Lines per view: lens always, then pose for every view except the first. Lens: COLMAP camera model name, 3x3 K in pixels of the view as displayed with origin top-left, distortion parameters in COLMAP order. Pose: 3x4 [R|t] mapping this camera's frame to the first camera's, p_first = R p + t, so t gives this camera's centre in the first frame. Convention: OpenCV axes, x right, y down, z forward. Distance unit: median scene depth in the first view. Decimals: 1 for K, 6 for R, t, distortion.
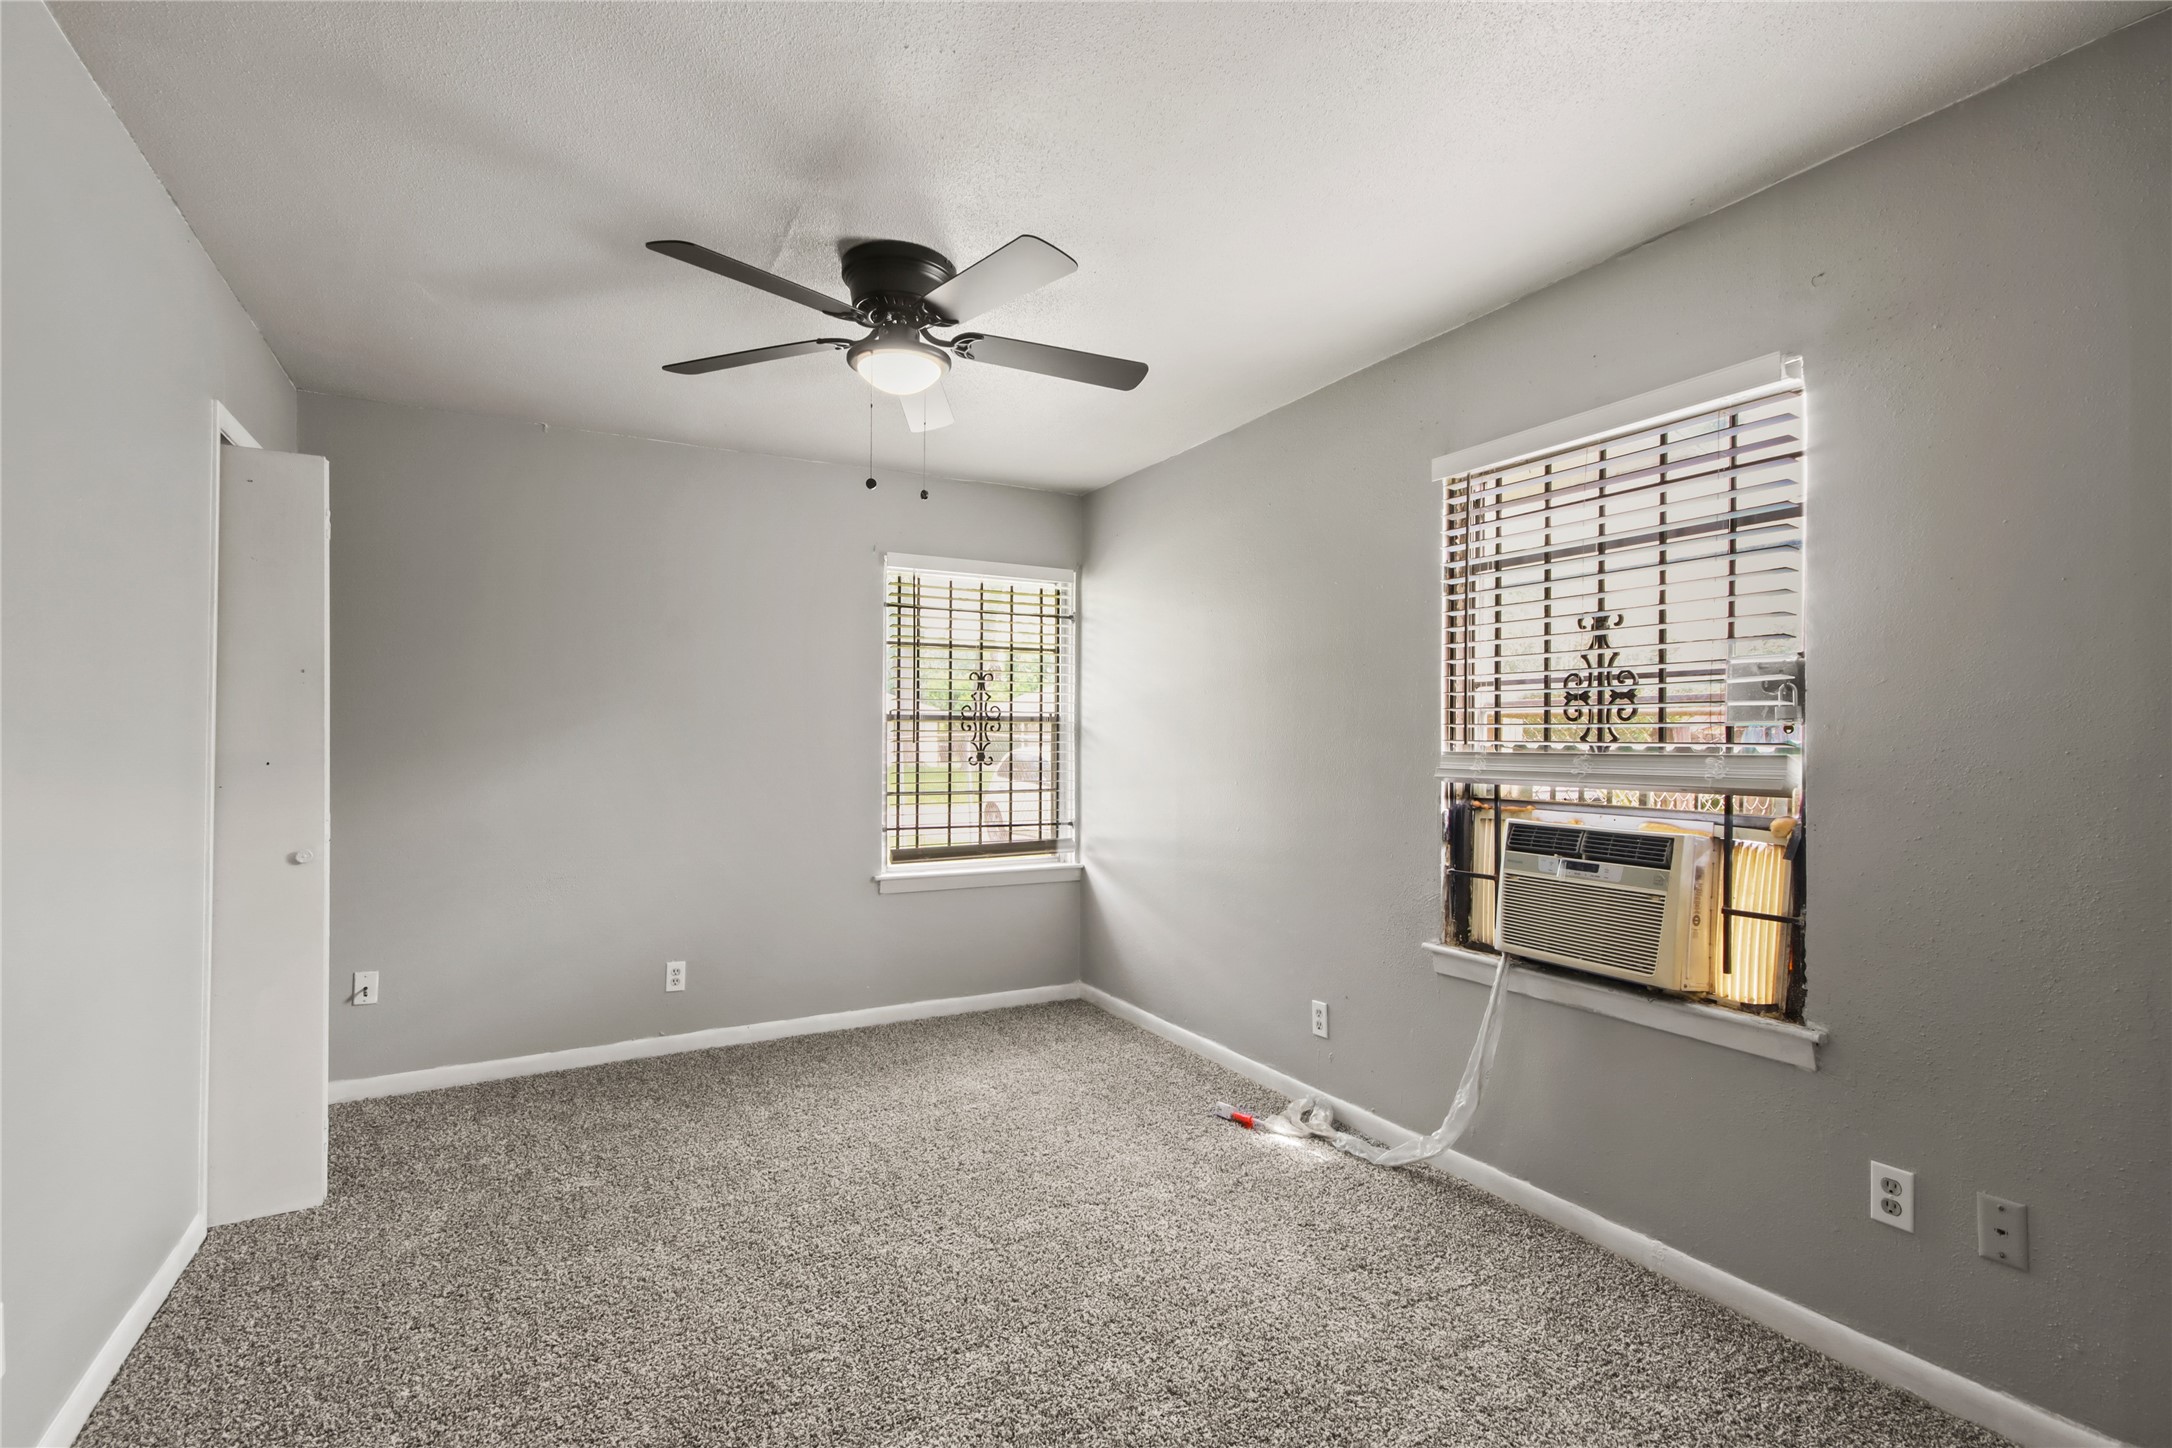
lens RADIAL K [[1012.8, 0, 1092.2], [0, 1012.8, 741.5], [0, 0, 1]] dist [0.005141, 0.000079]
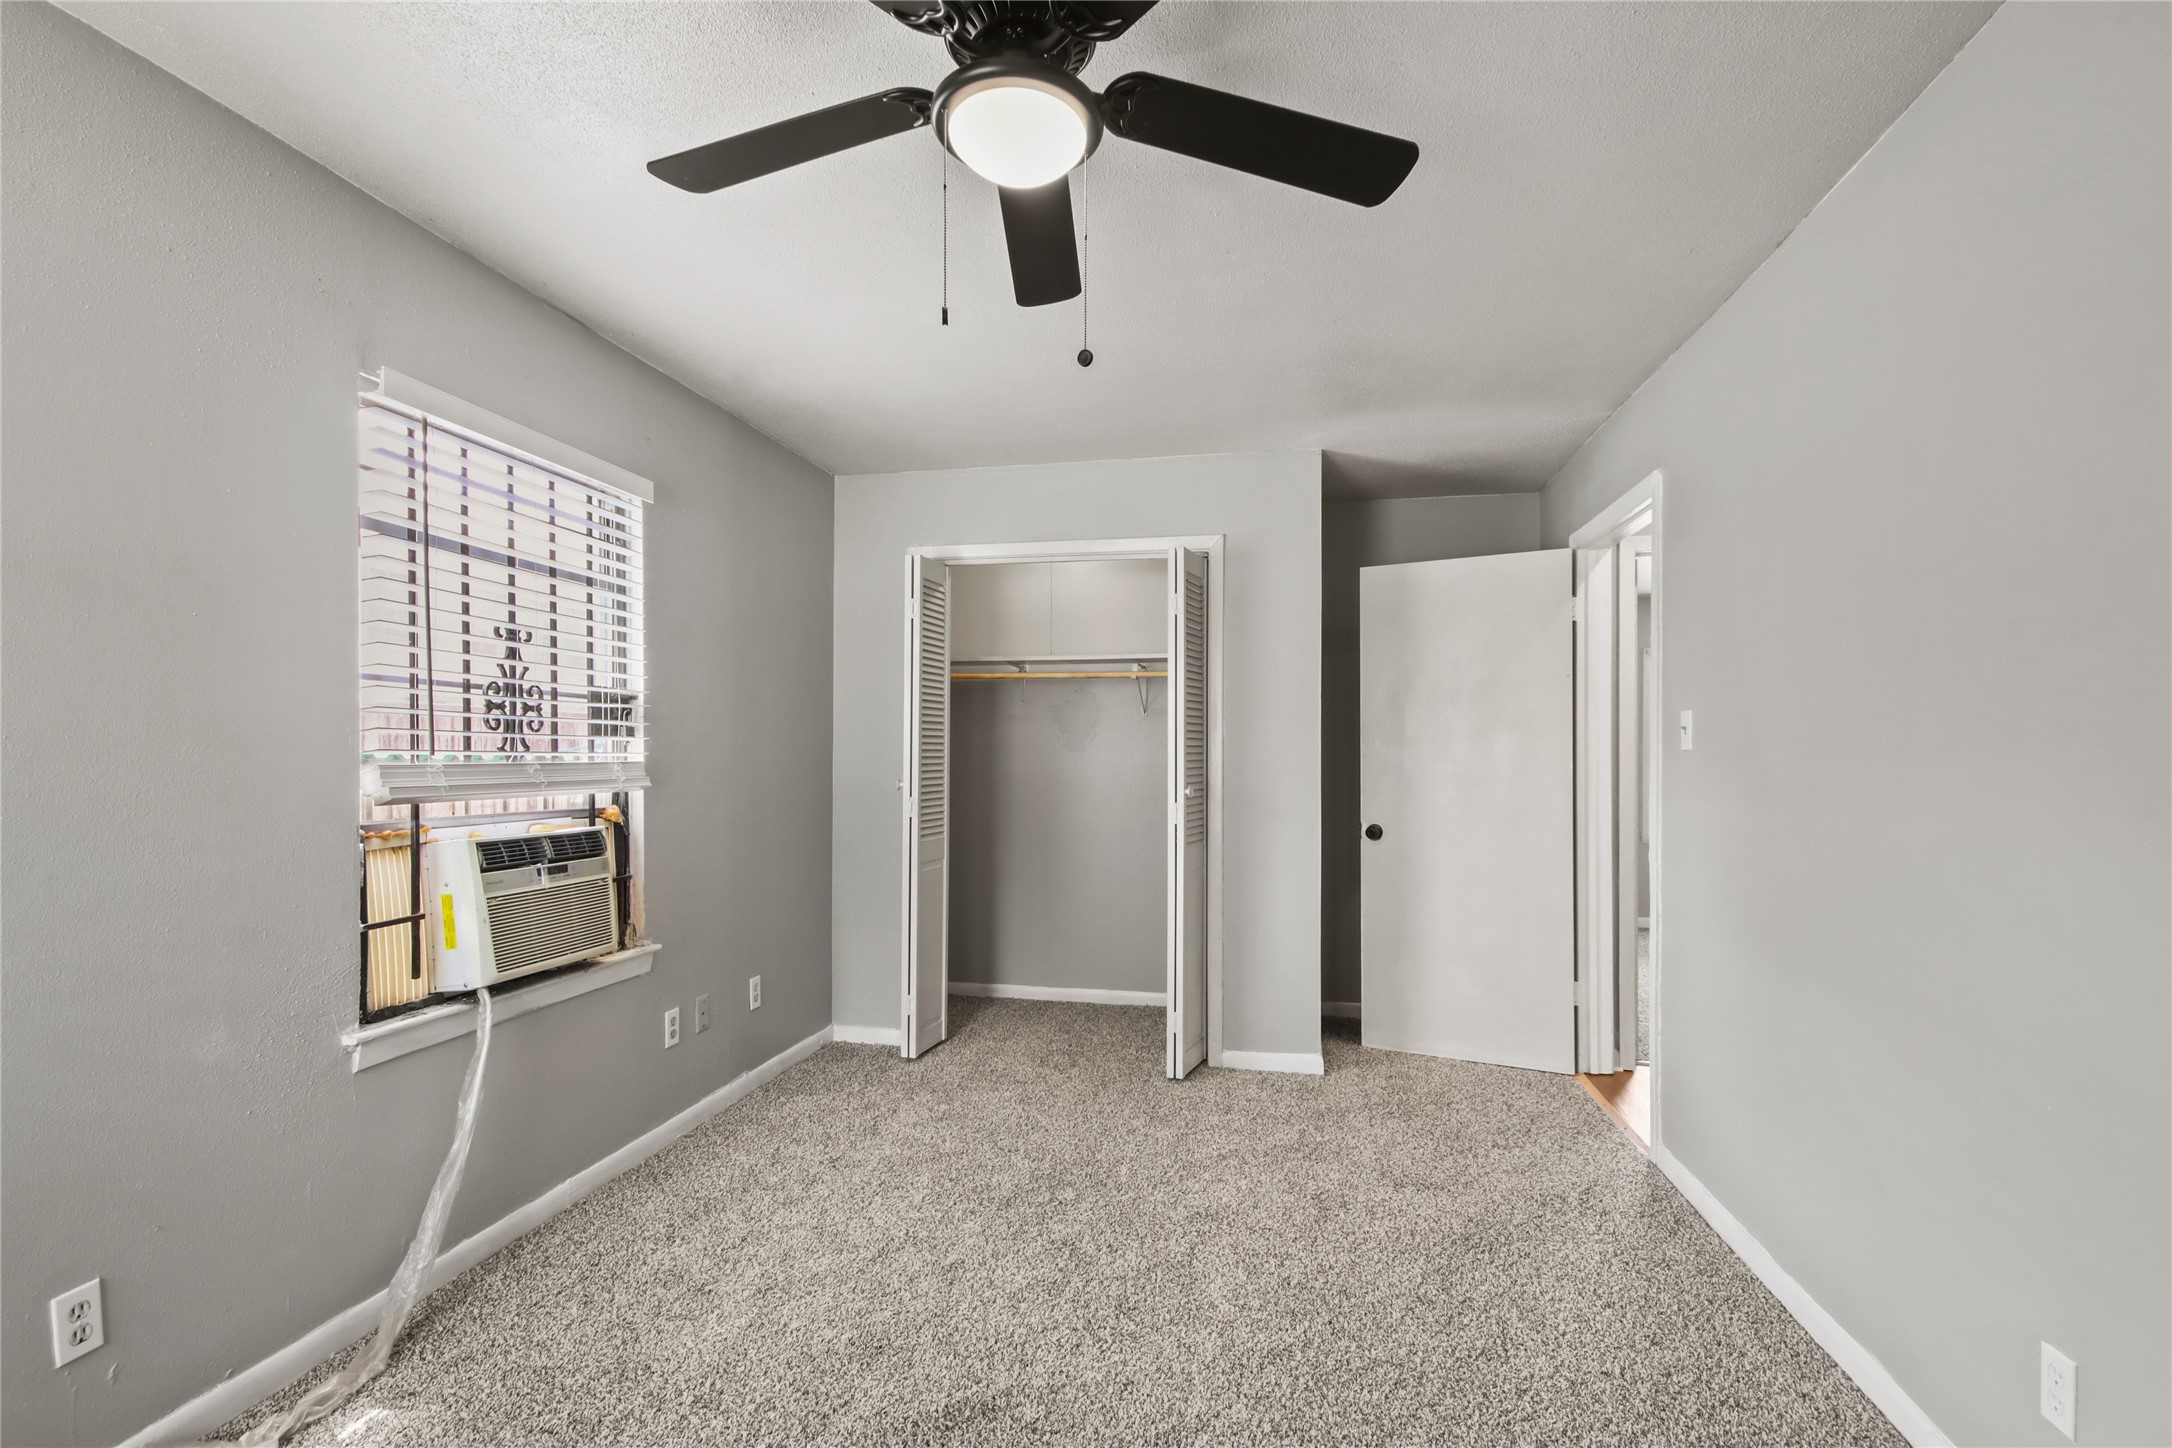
lens RADIAL K [[1012.8, 0, 1092.4], [0, 1012.8, 733.3], [0, 0, 1]] dist [0.005141, 0.000079]
pose [[-0.762609, -0.000911, 0.646859, -0.615803], [-0.013394, 0.999807, -0.014383, -0.011115], [-0.646721, -0.019633, -0.762474, 1.415483]]
